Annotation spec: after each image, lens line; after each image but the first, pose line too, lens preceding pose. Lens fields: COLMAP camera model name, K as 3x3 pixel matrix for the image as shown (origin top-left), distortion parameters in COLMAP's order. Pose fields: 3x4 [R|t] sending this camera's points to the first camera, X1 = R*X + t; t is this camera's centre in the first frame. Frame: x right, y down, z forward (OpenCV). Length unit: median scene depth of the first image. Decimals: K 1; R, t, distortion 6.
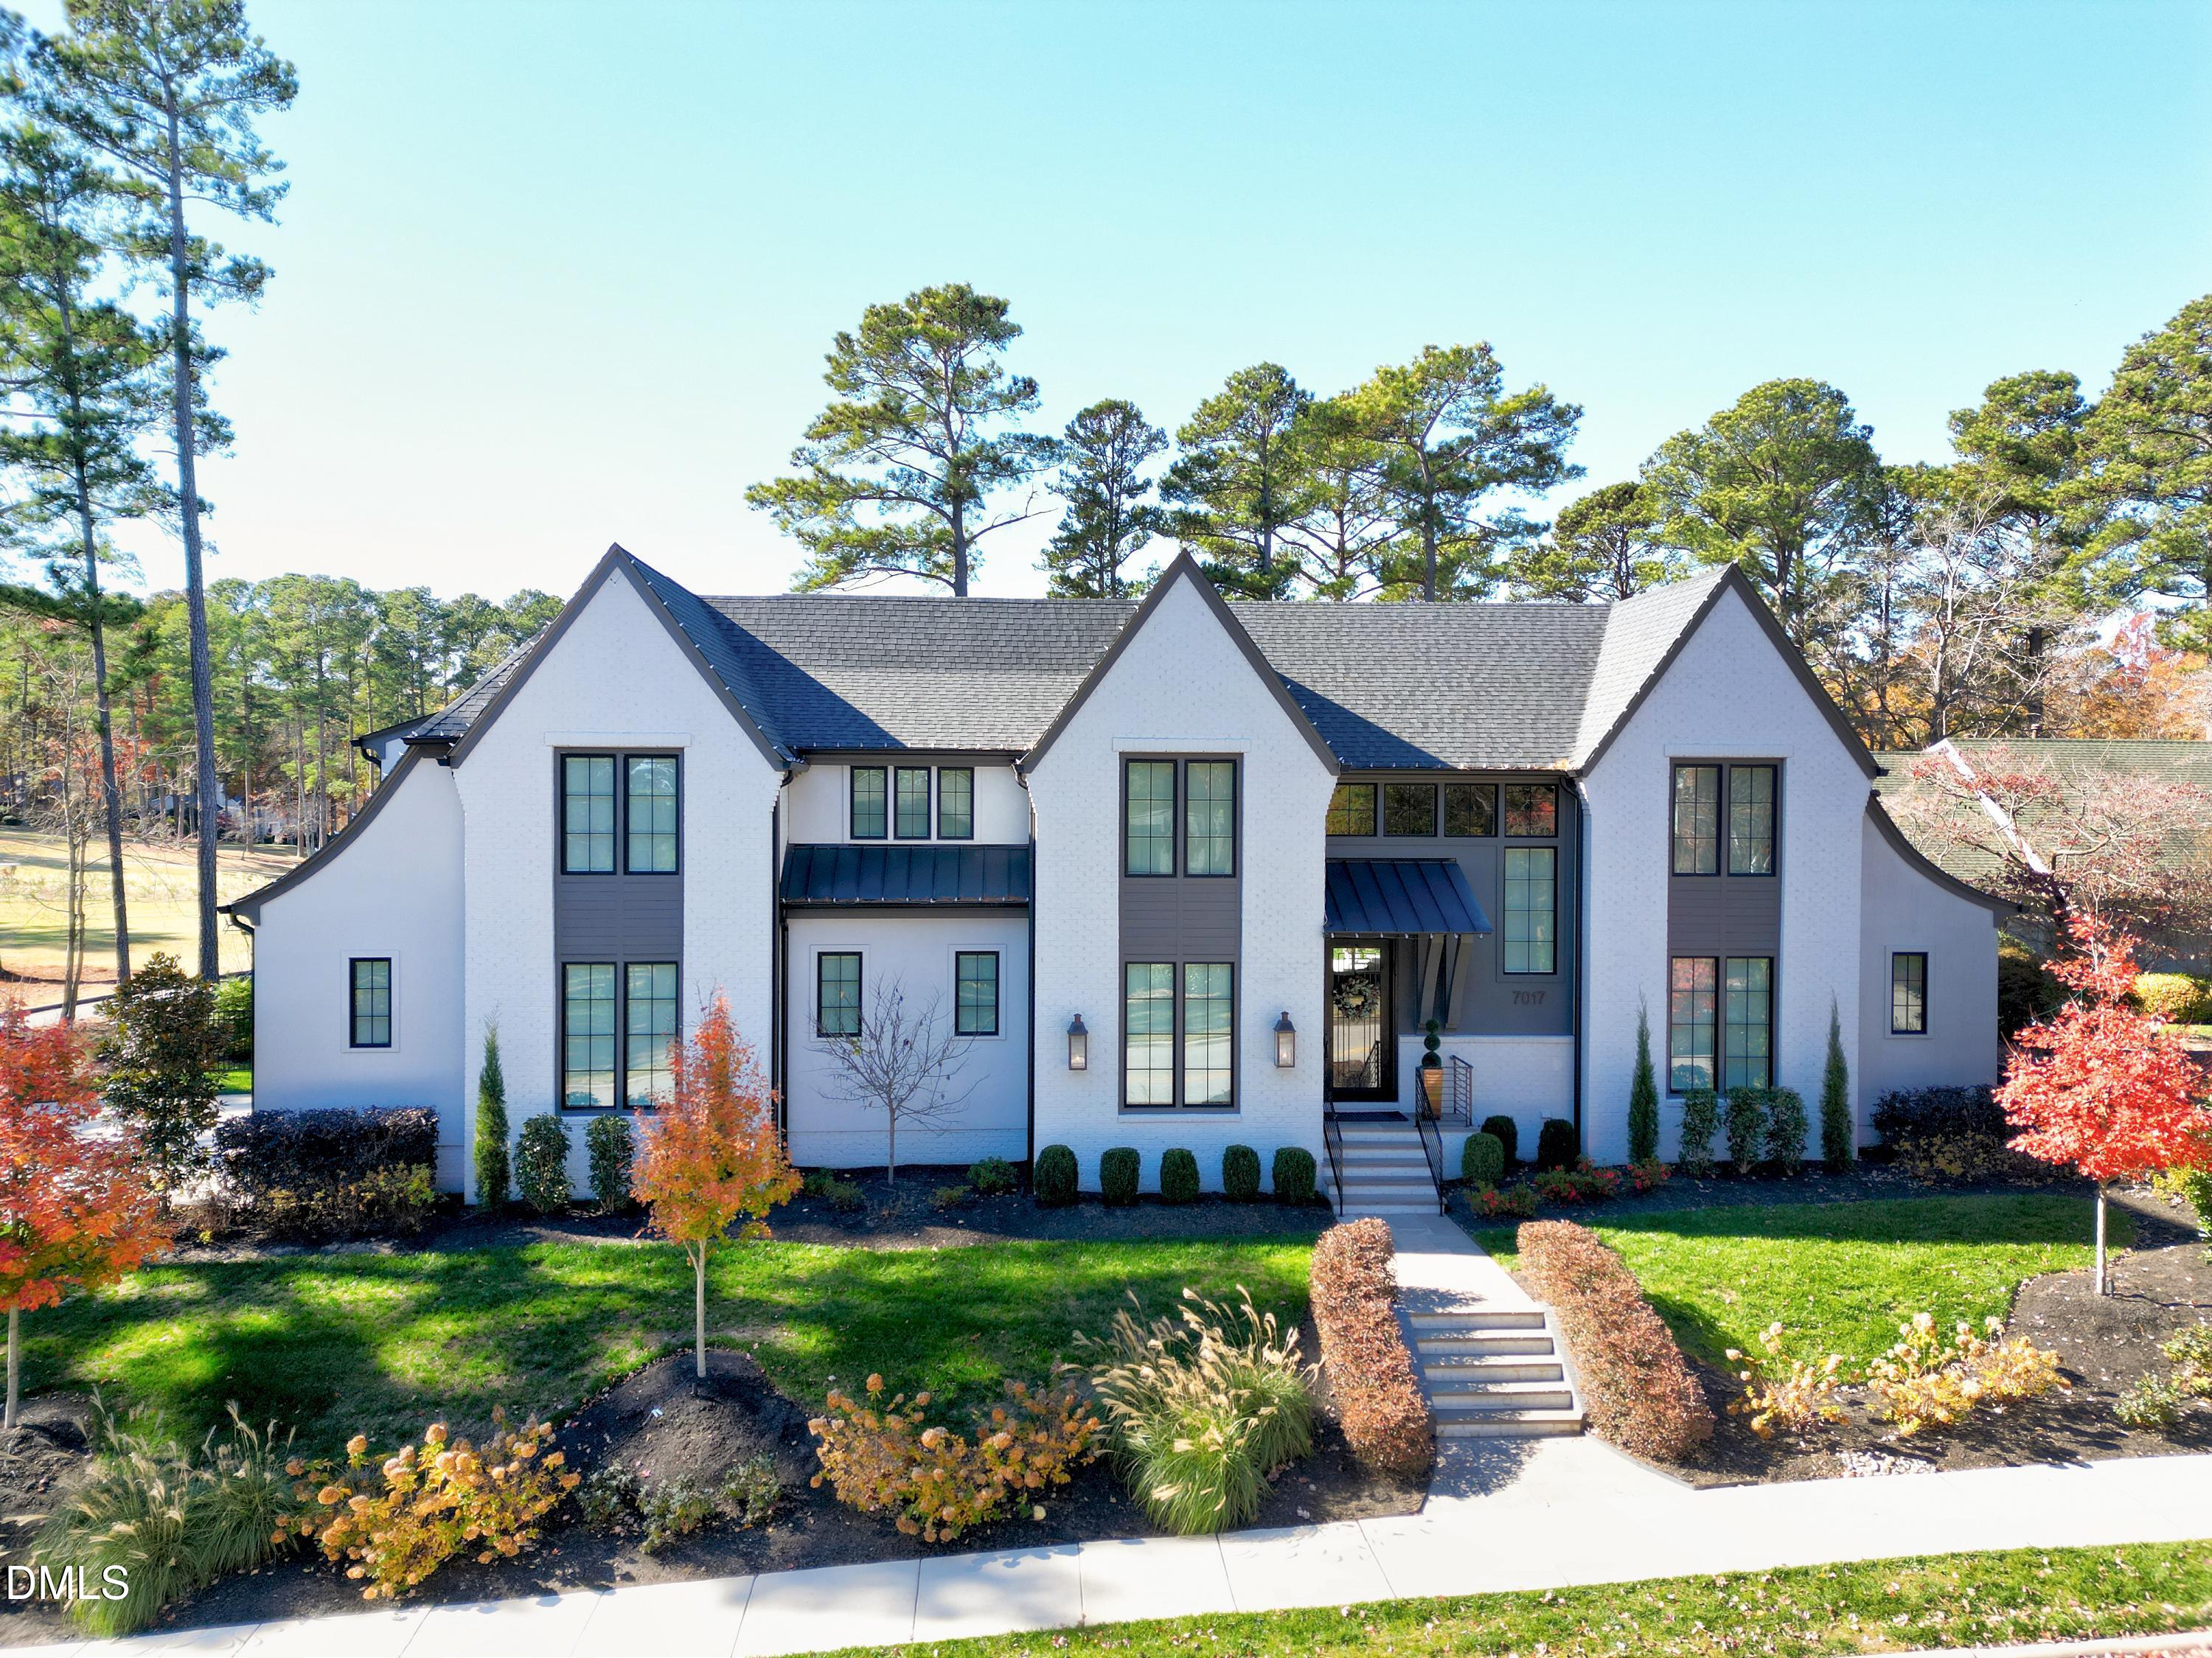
lens RADIAL K [[1539.2, 0, 1110.8], [0, 1539.2, 825.5], [0, 0, 1]] dist [0.083323, -0.076753]
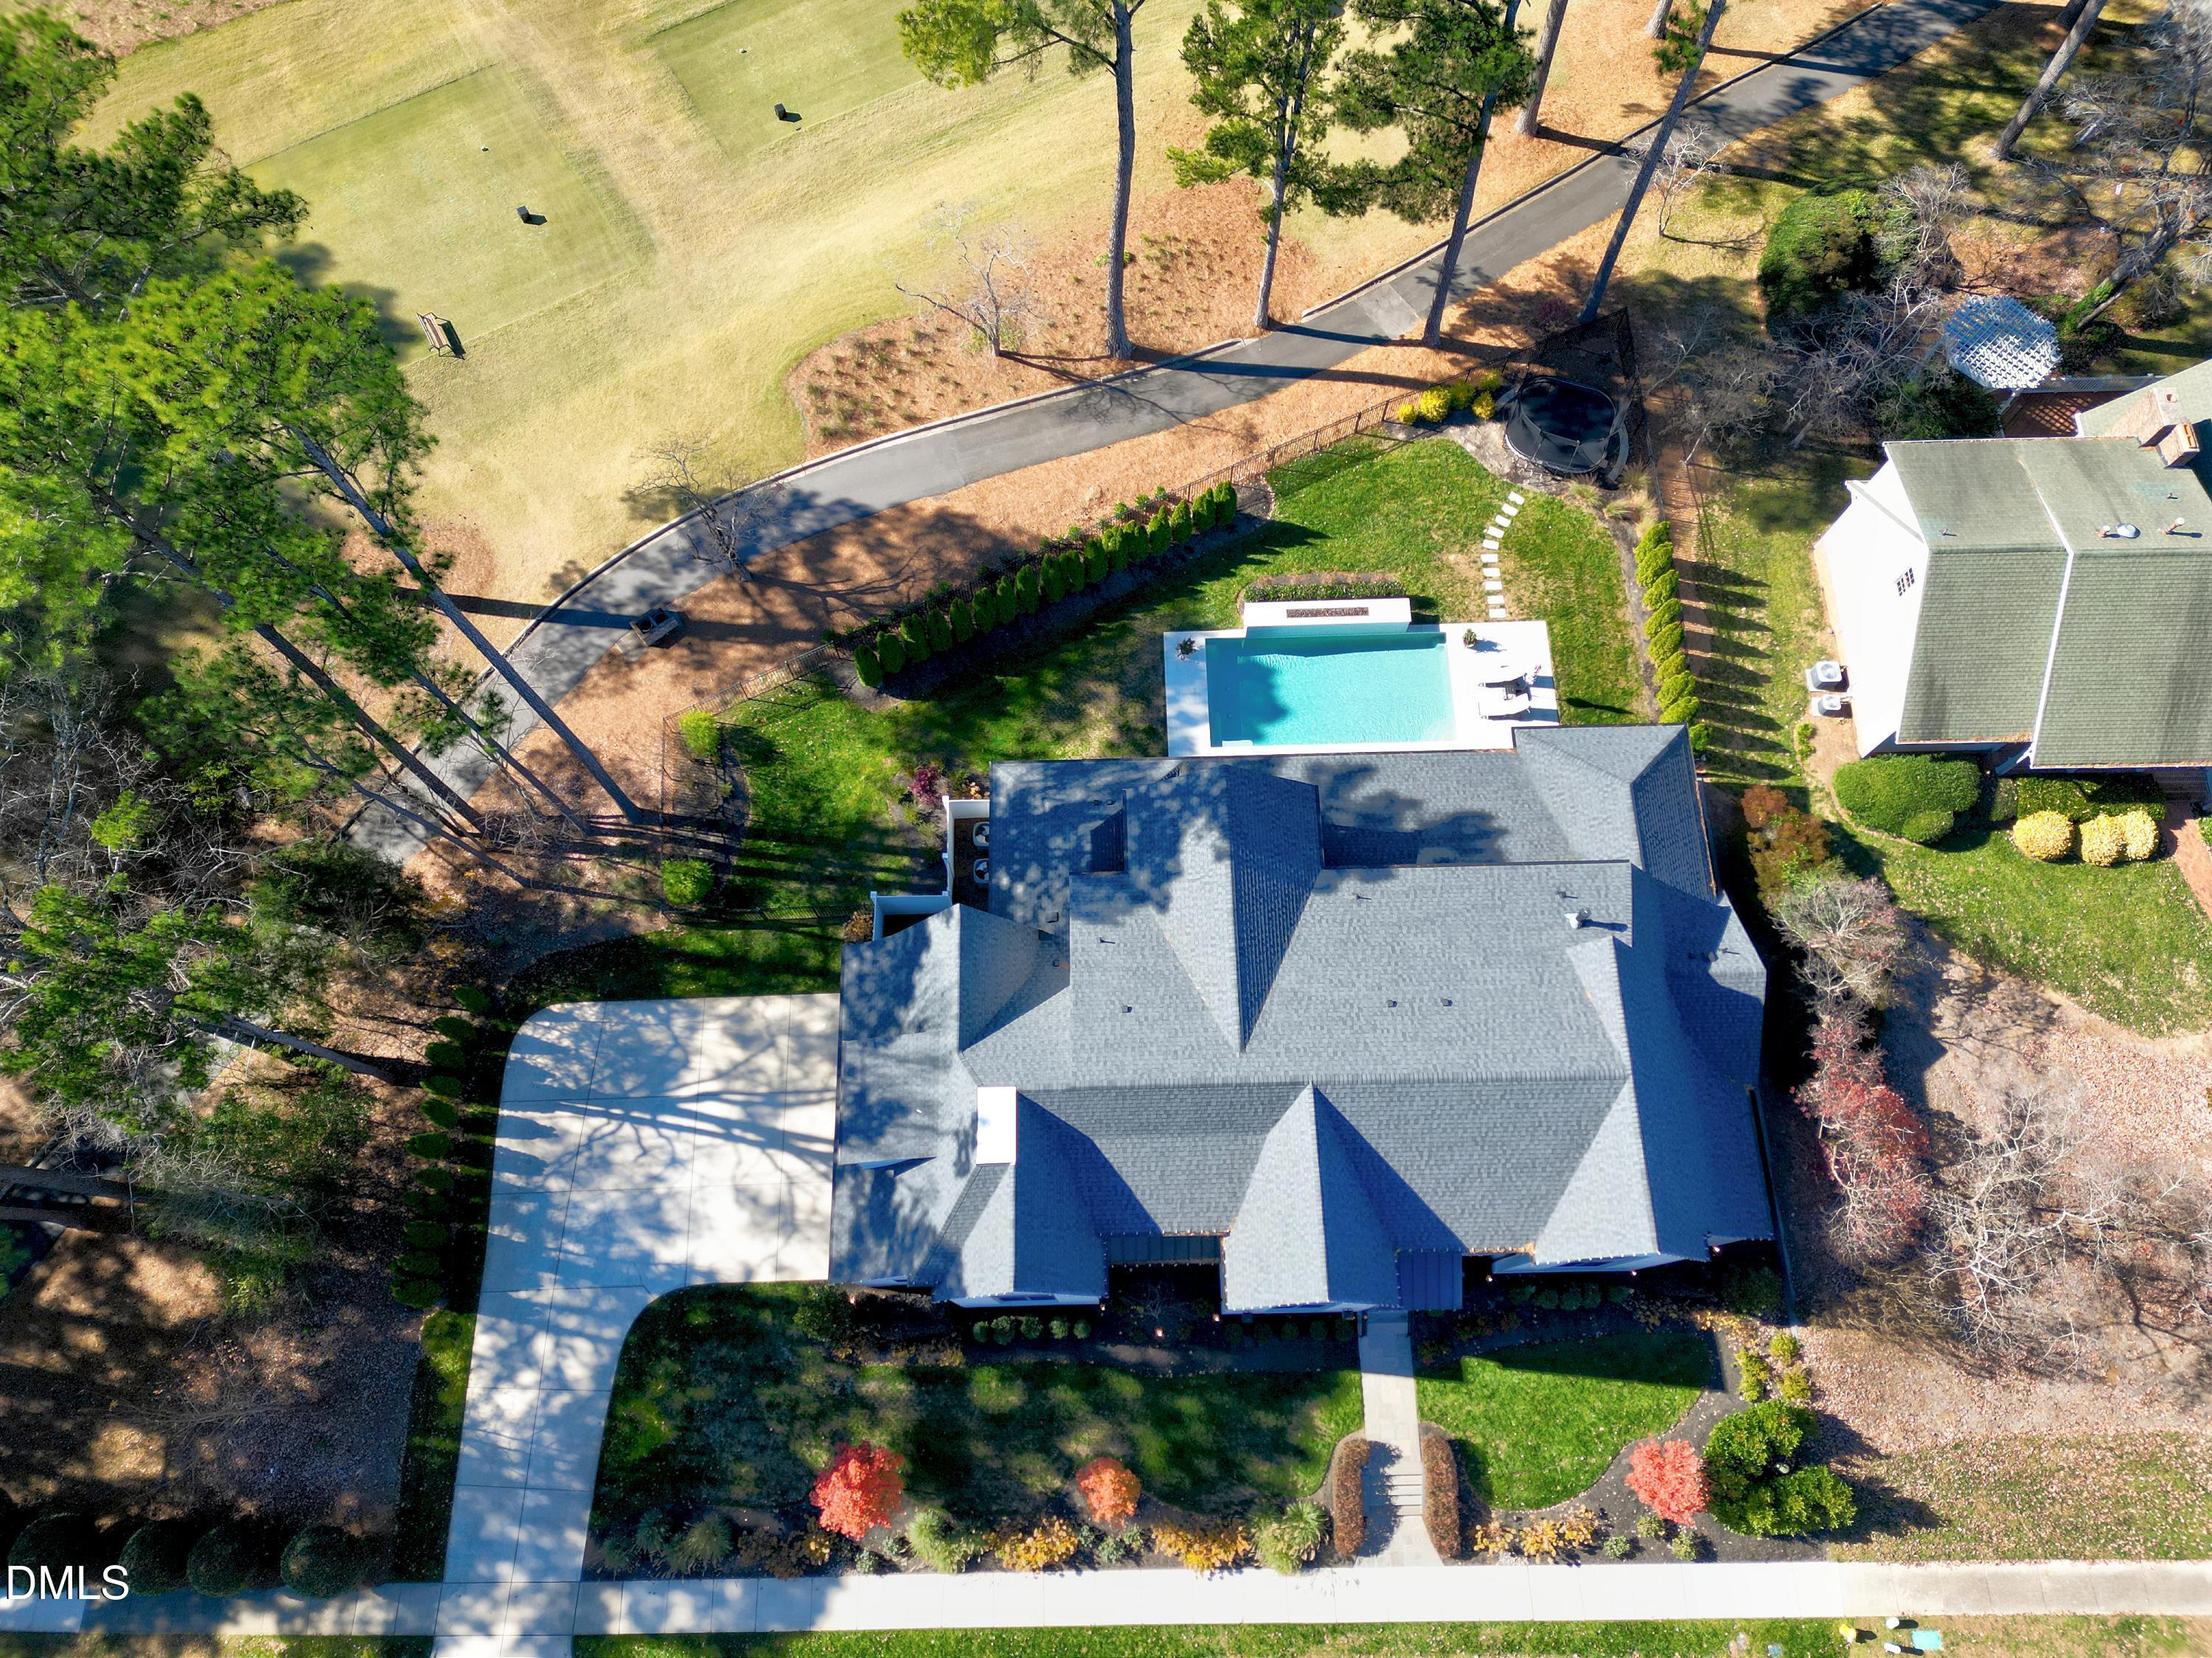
lens RADIAL K [[1539.2, 0, 1110.8], [0, 1539.2, 825.5], [0, 0, 1]] dist [0.083323, -0.076753]
pose [[0.999016, 0.037823, -0.023167, -0.178503], [0.008482, 0.349764, 0.936800, -2.016436], [0.043536, -0.936074, 0.349099, 0.862582]]
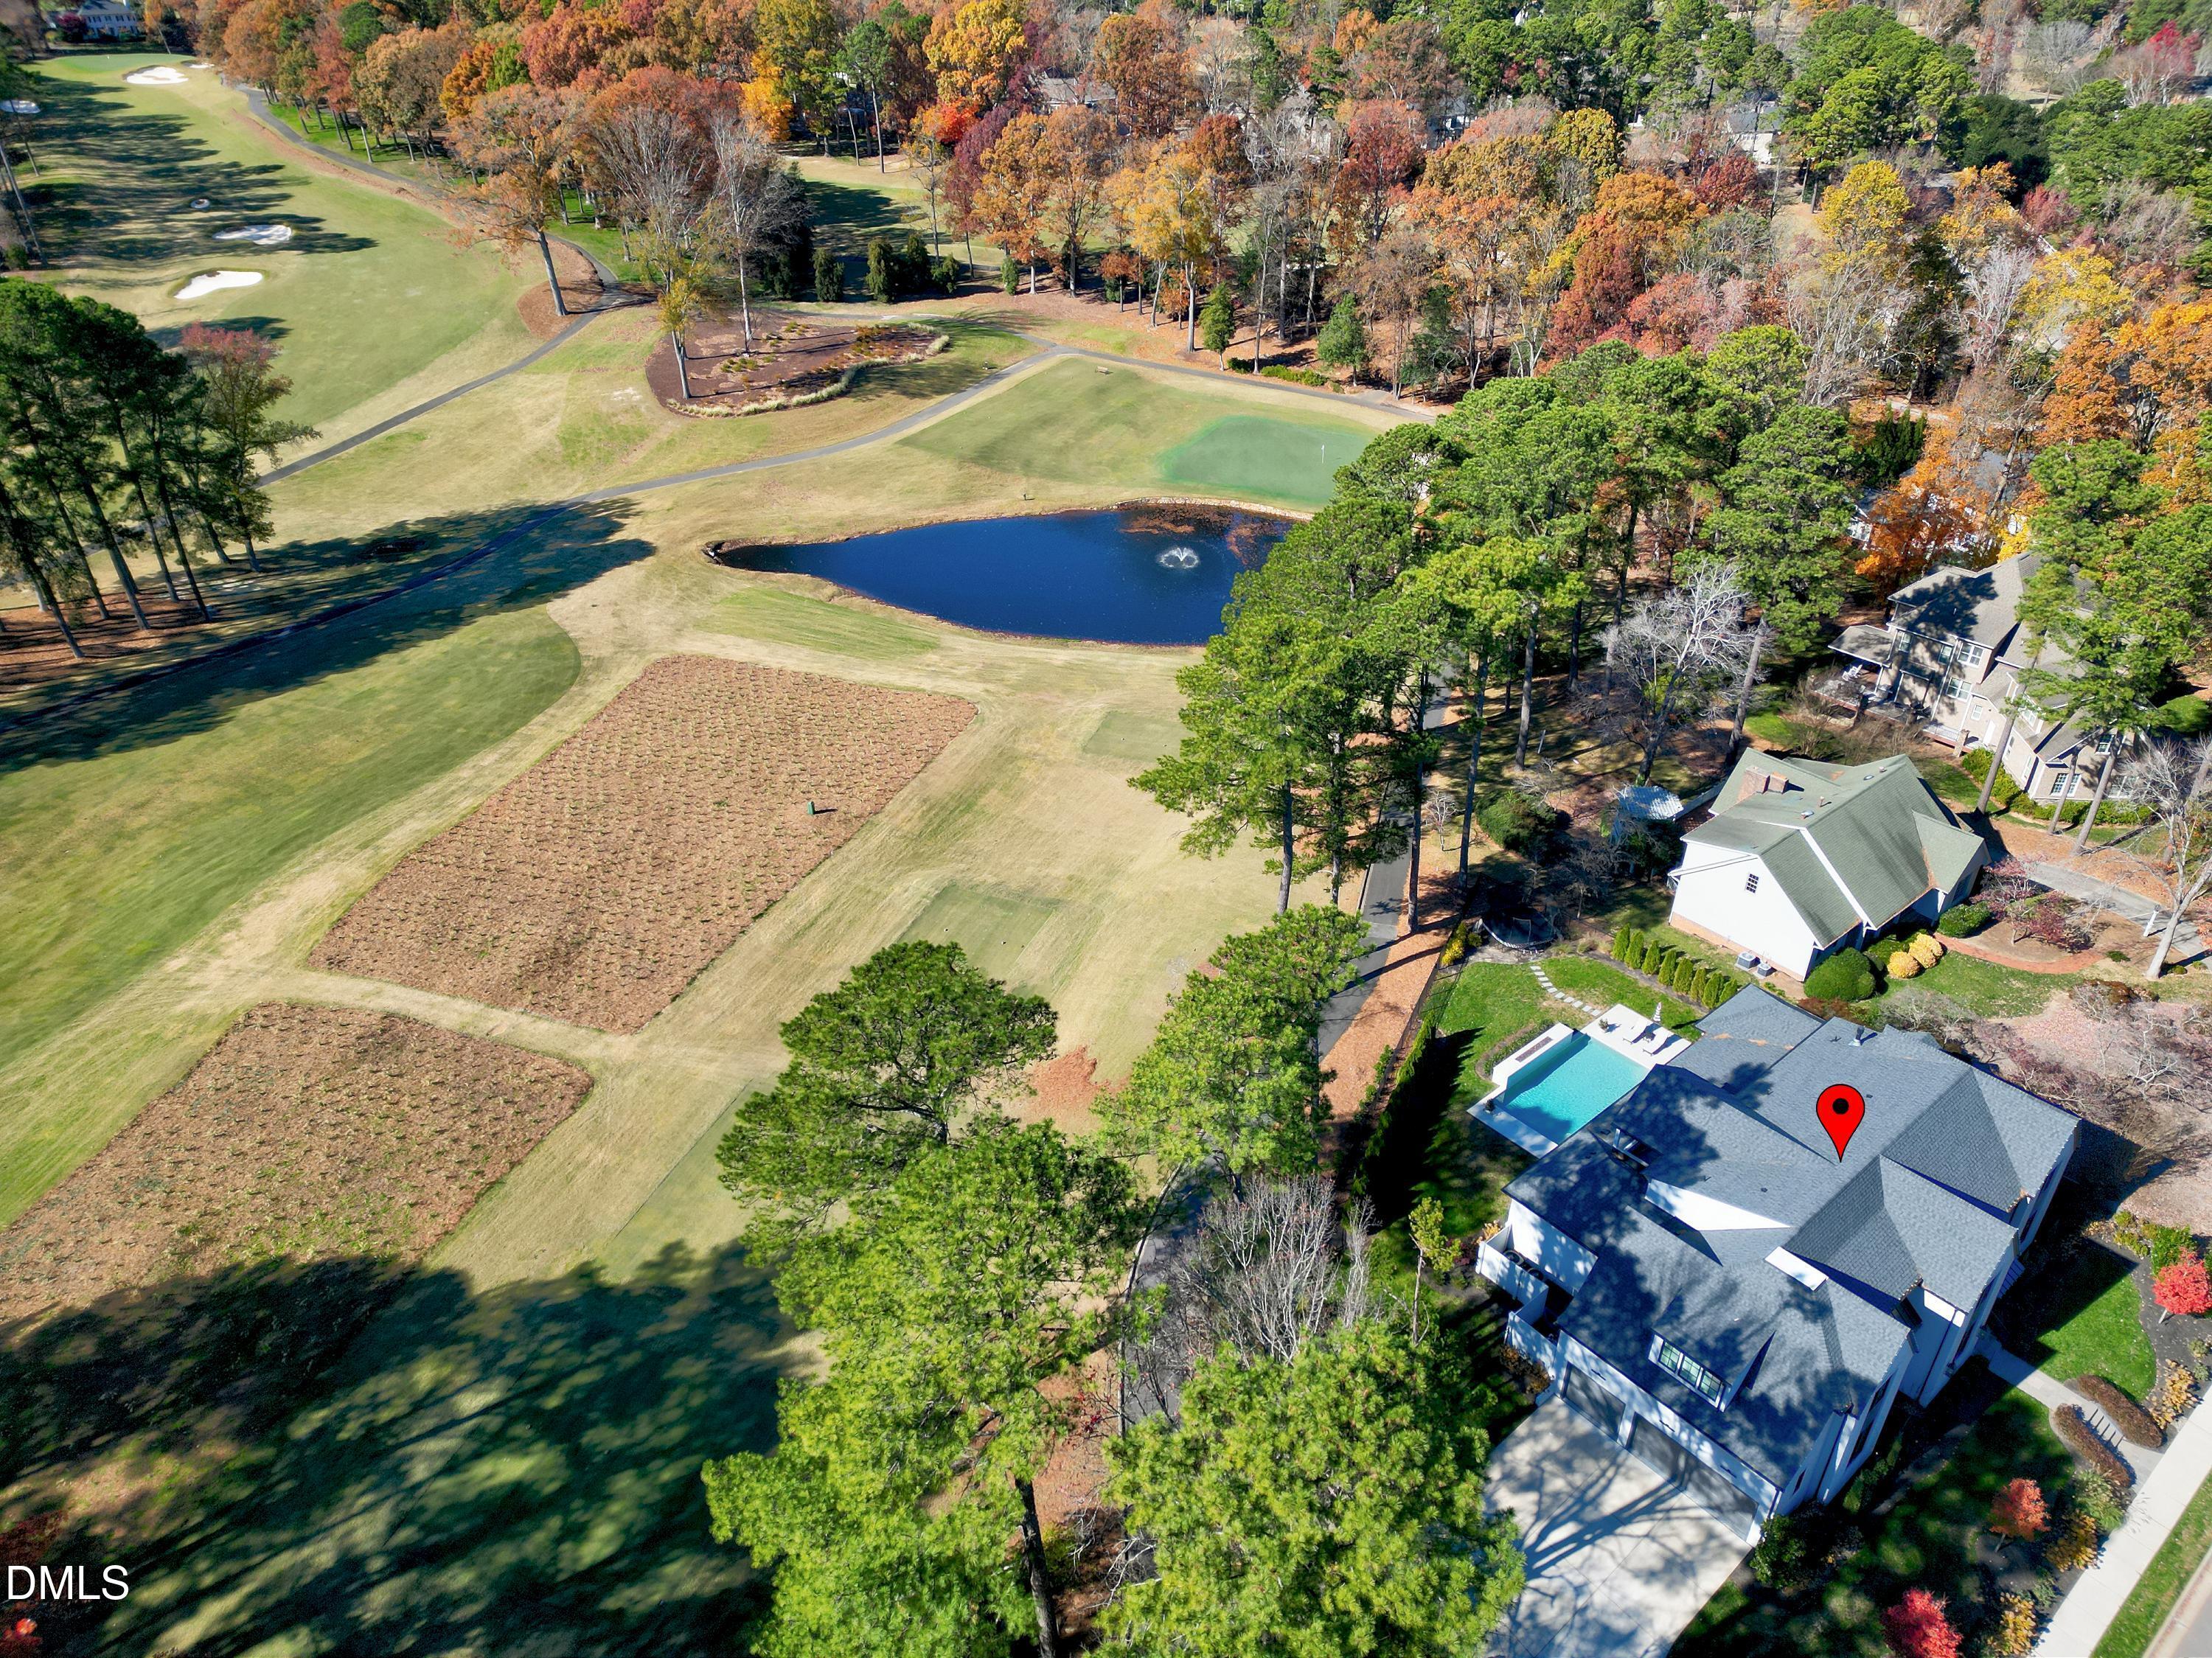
lens RADIAL K [[1539.2, 0, 1110.8], [0, 1539.2, 825.5], [0, 0, 1]] dist [0.083323, -0.076753]
pose [[0.798045, -0.324623, 0.507686, -2.418371], [0.011925, 0.850837, 0.525294, -2.256037], [-0.602480, -0.413154, 0.682877, 0.348192]]
